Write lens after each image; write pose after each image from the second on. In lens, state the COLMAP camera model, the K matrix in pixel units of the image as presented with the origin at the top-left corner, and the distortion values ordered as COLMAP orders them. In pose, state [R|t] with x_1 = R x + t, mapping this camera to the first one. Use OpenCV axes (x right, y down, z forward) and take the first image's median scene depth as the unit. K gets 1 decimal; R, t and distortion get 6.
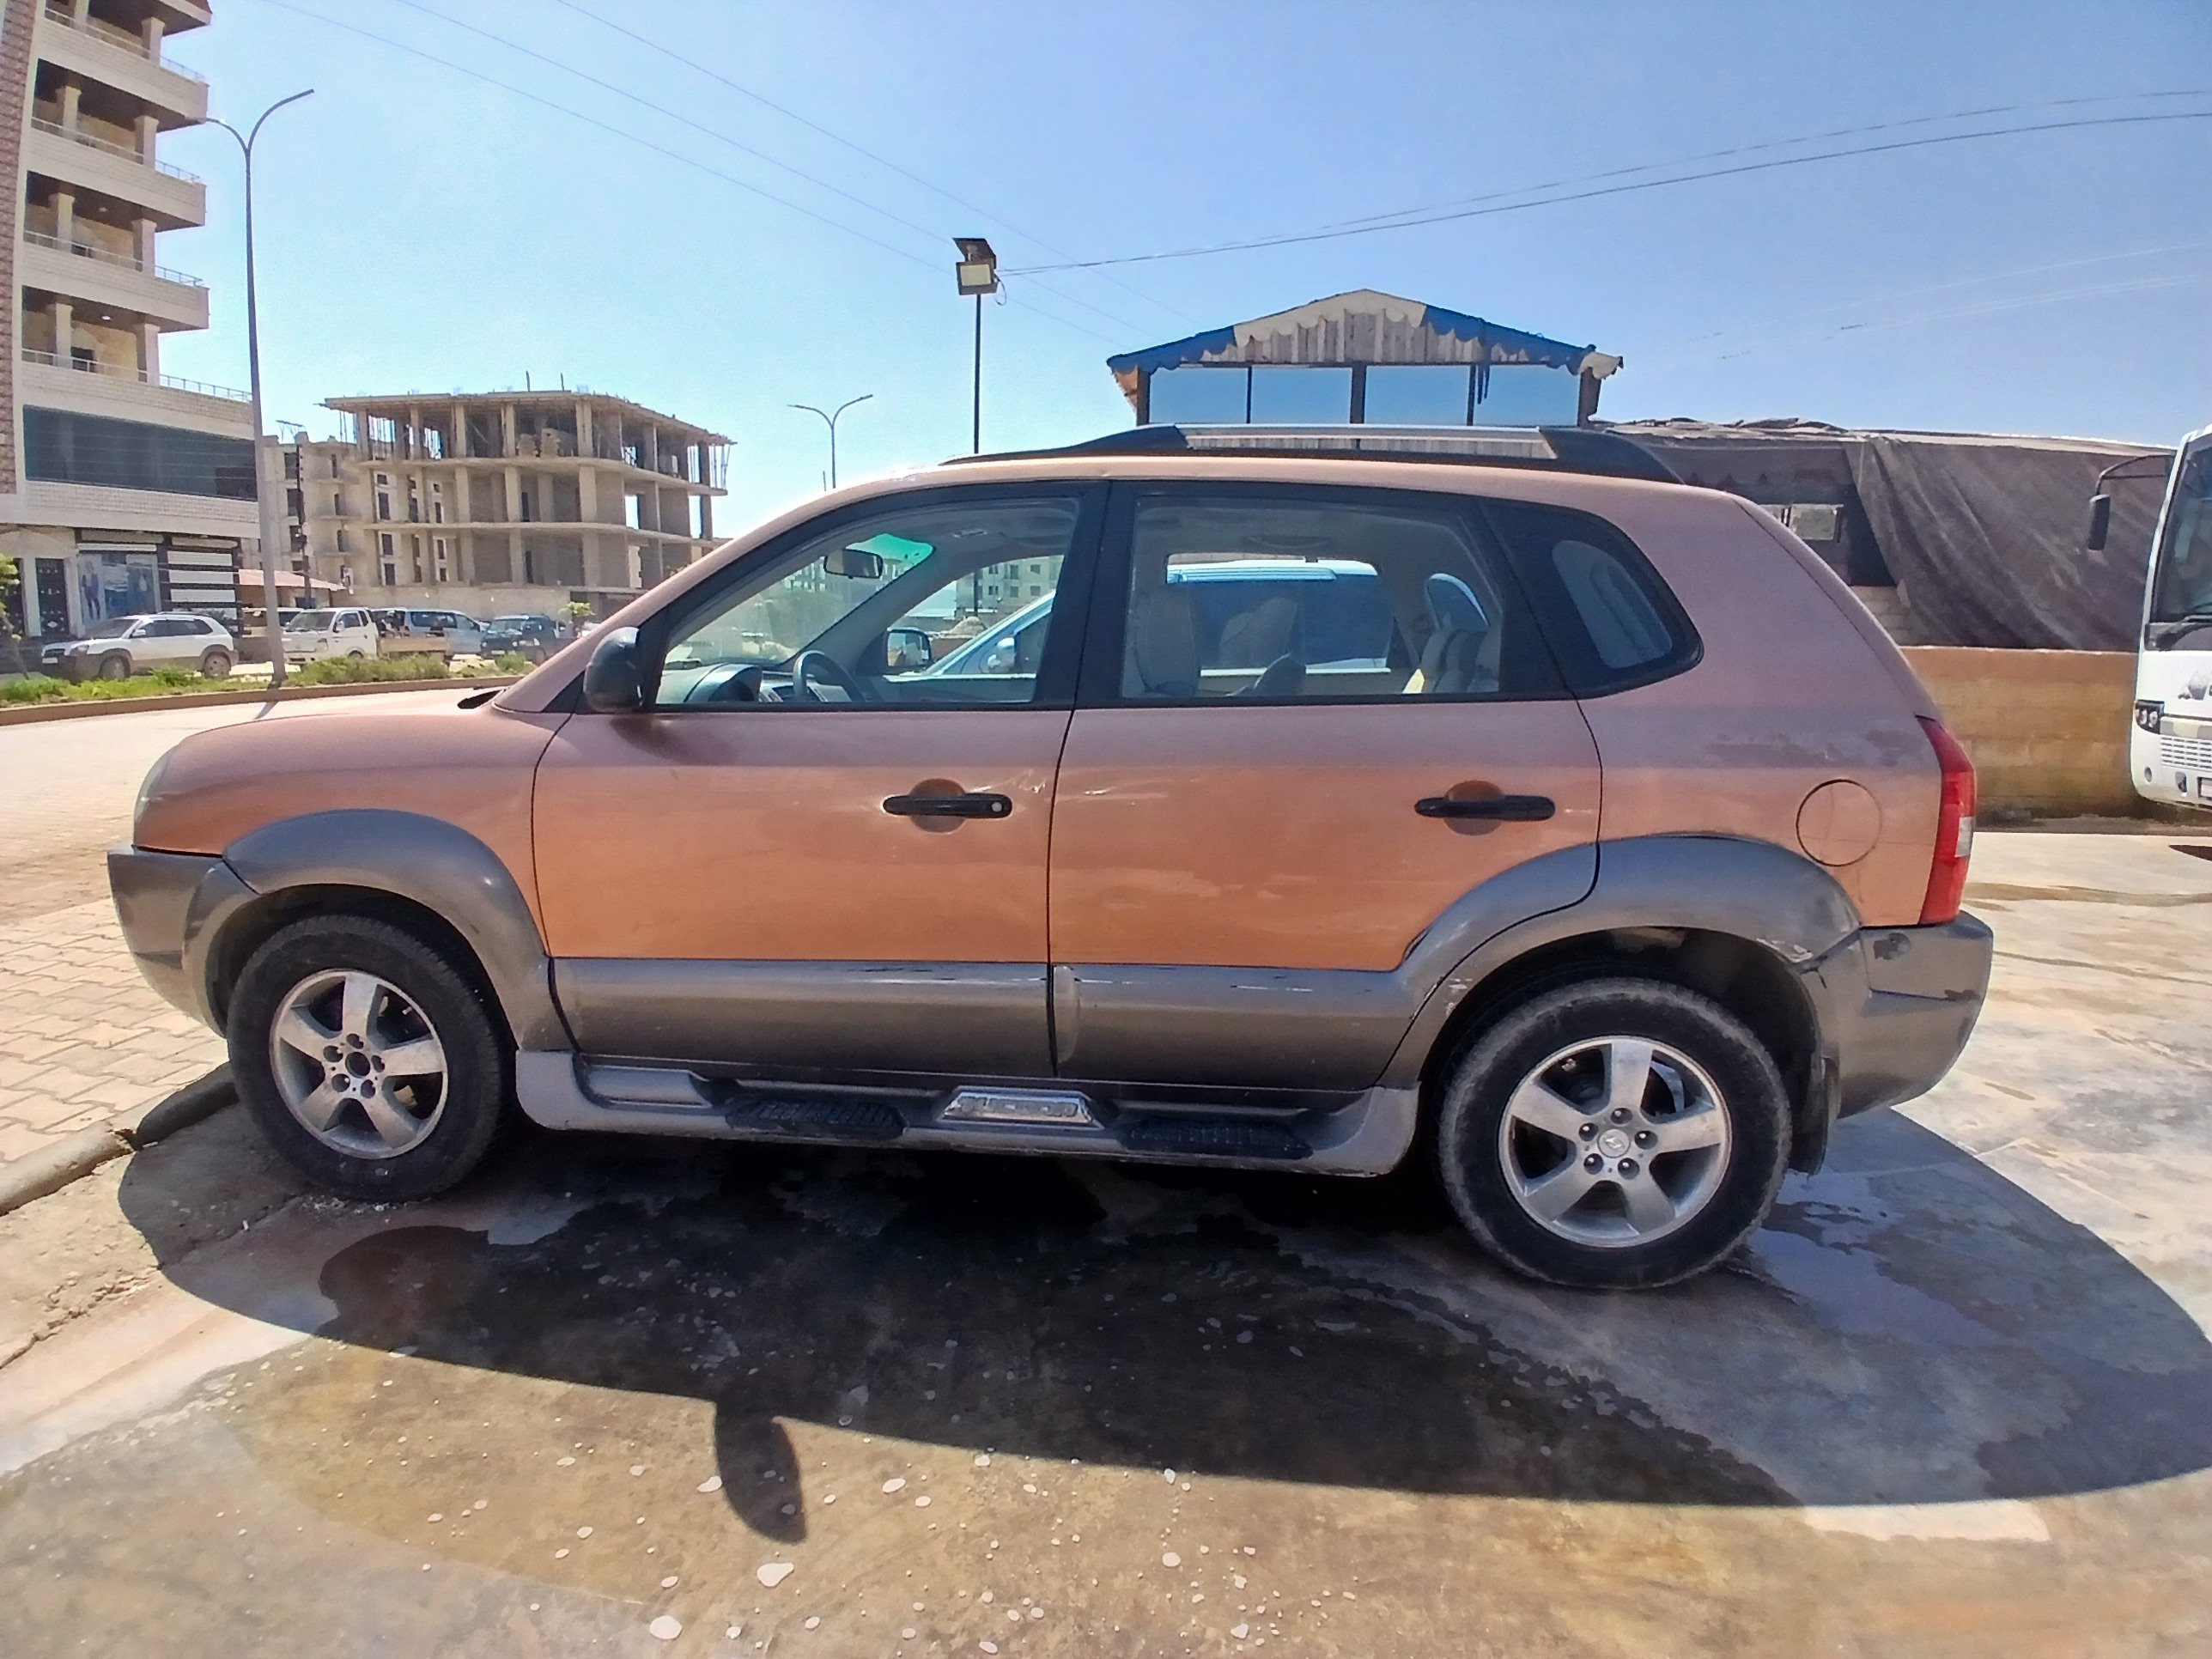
lens RADIAL K [[1125.8, 0, 1106.0], [0, 1125.8, 829.5], [0, 0, 1]] dist [-0.024137, -0.026503]
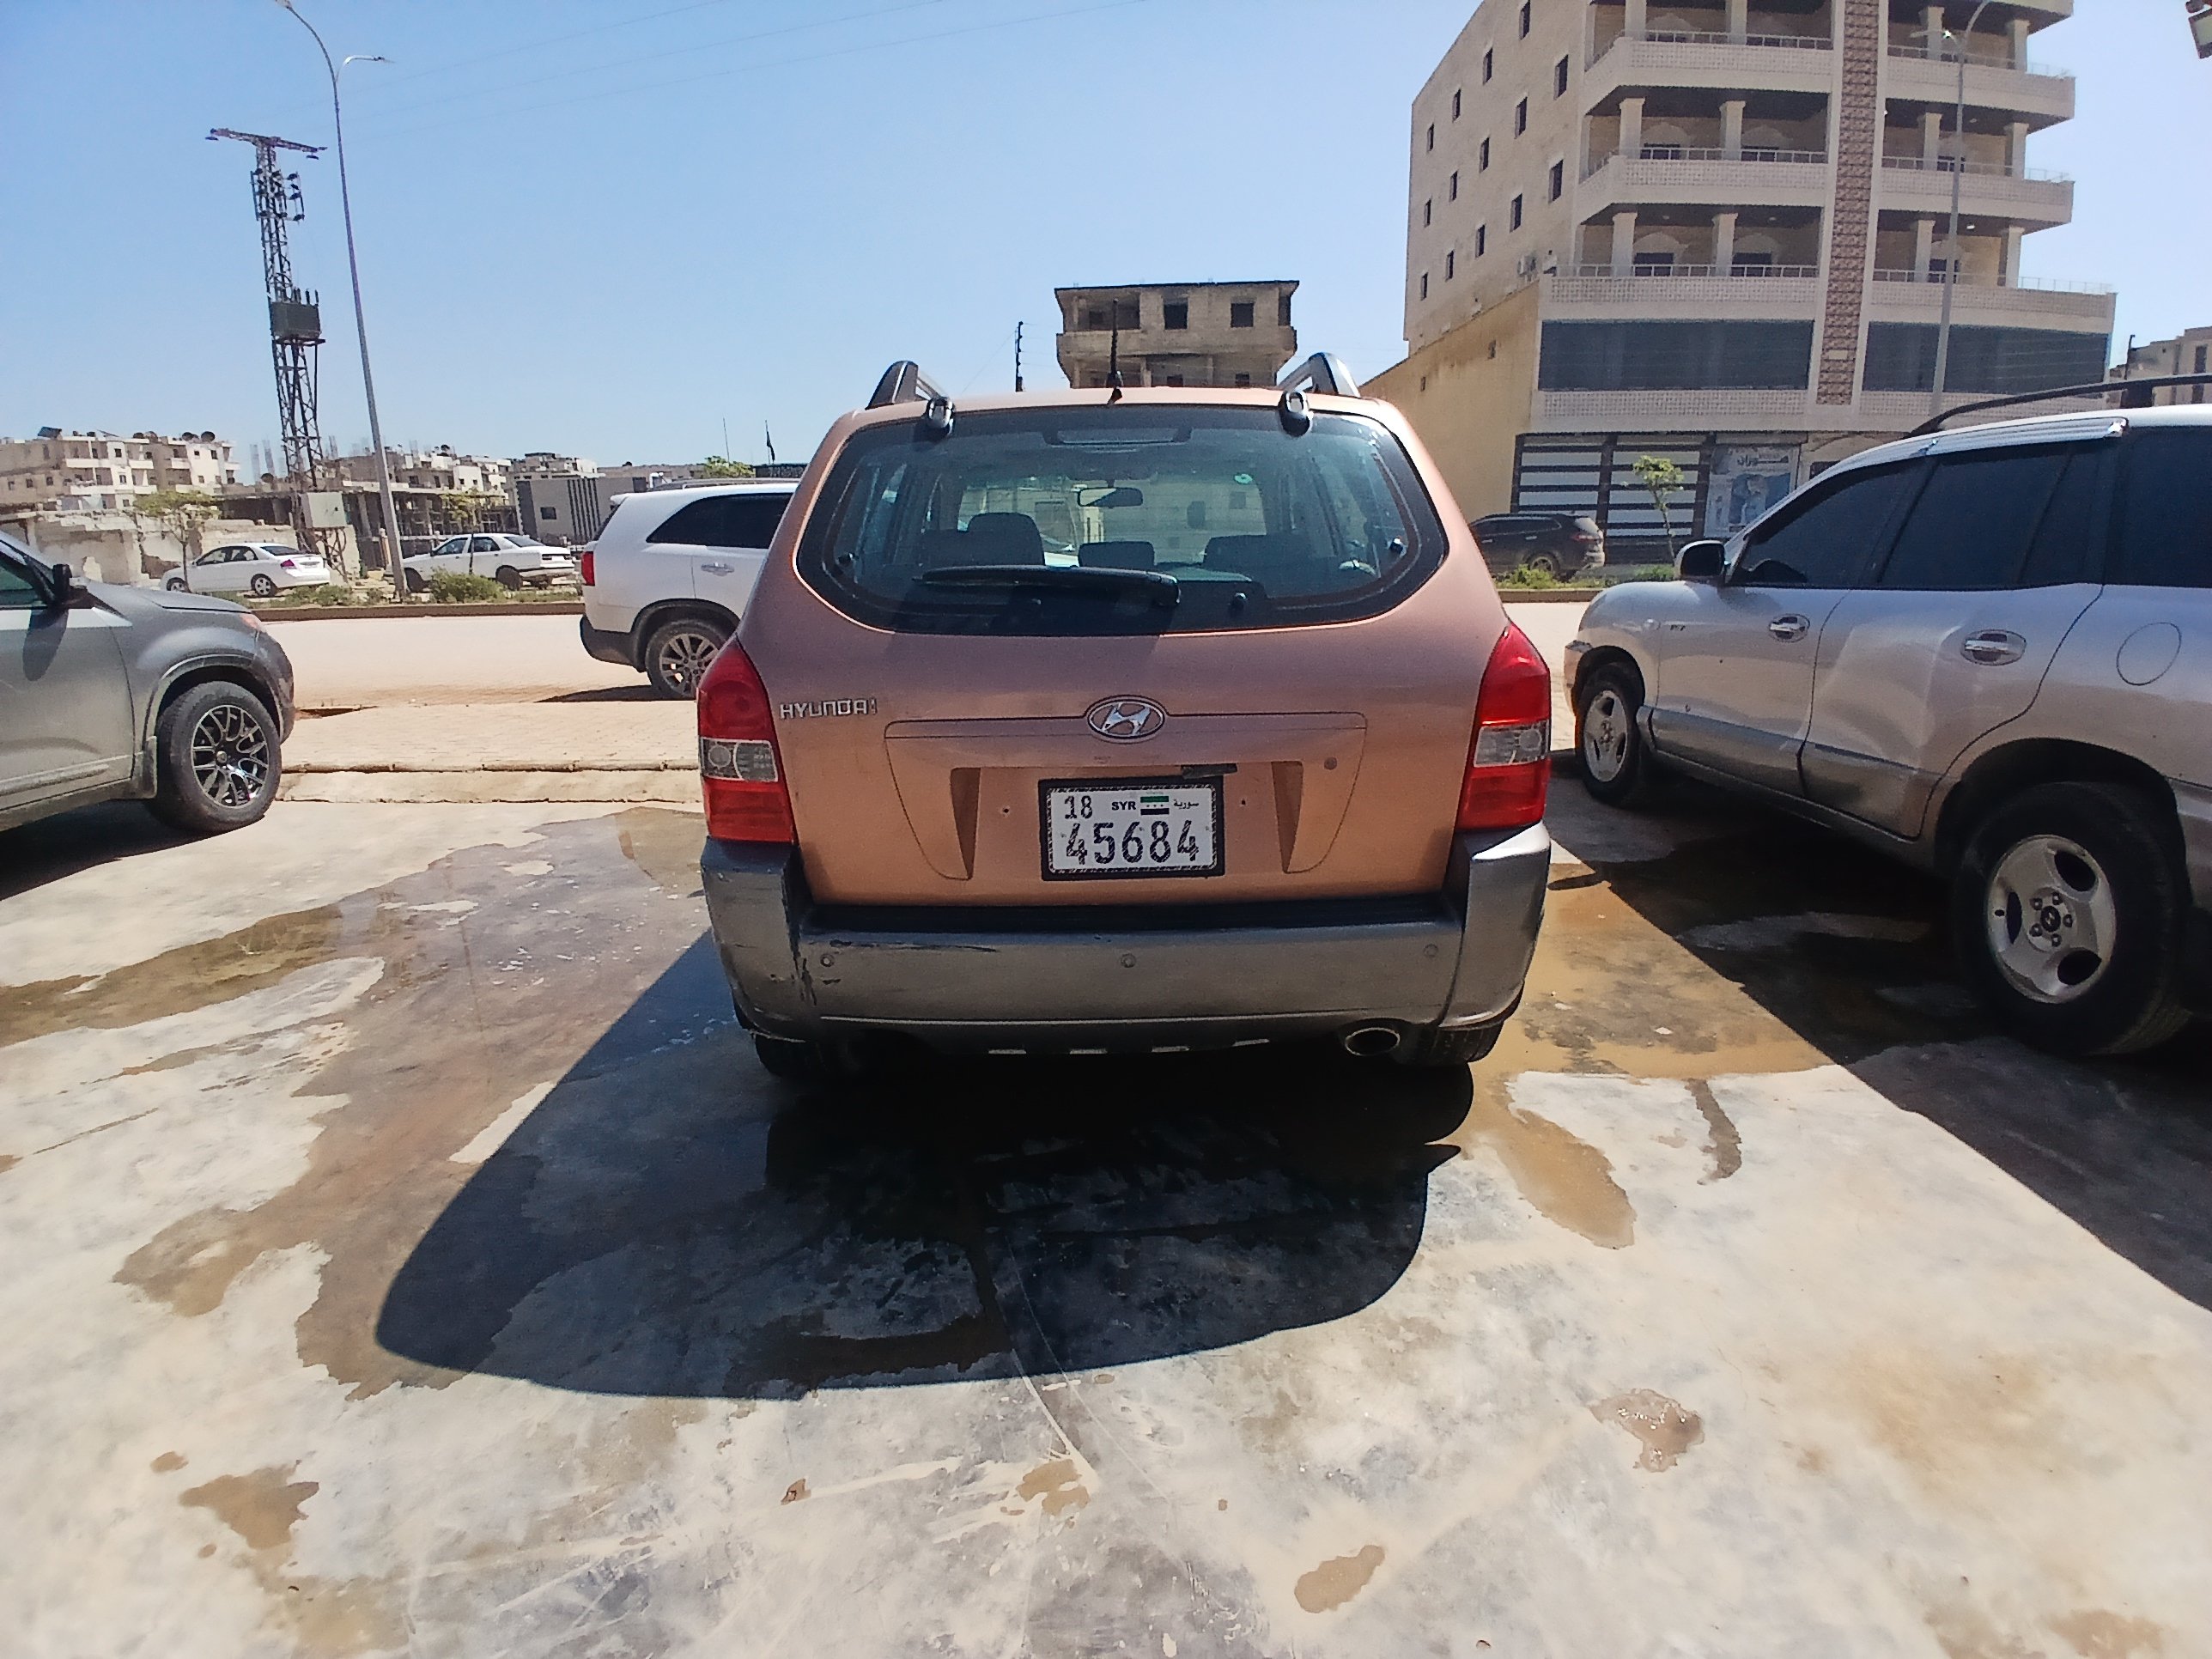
lens RADIAL K [[1125.8, 0, 1106.0], [0, 1125.8, 829.5], [0, 0, 1]] dist [-0.024137, -0.026503]
pose [[0.098344, 0.262862, -0.959808, 0.158238], [-0.181980, 0.952971, 0.242343, -0.018114], [0.978372, 0.150833, 0.141554, 0.108912]]
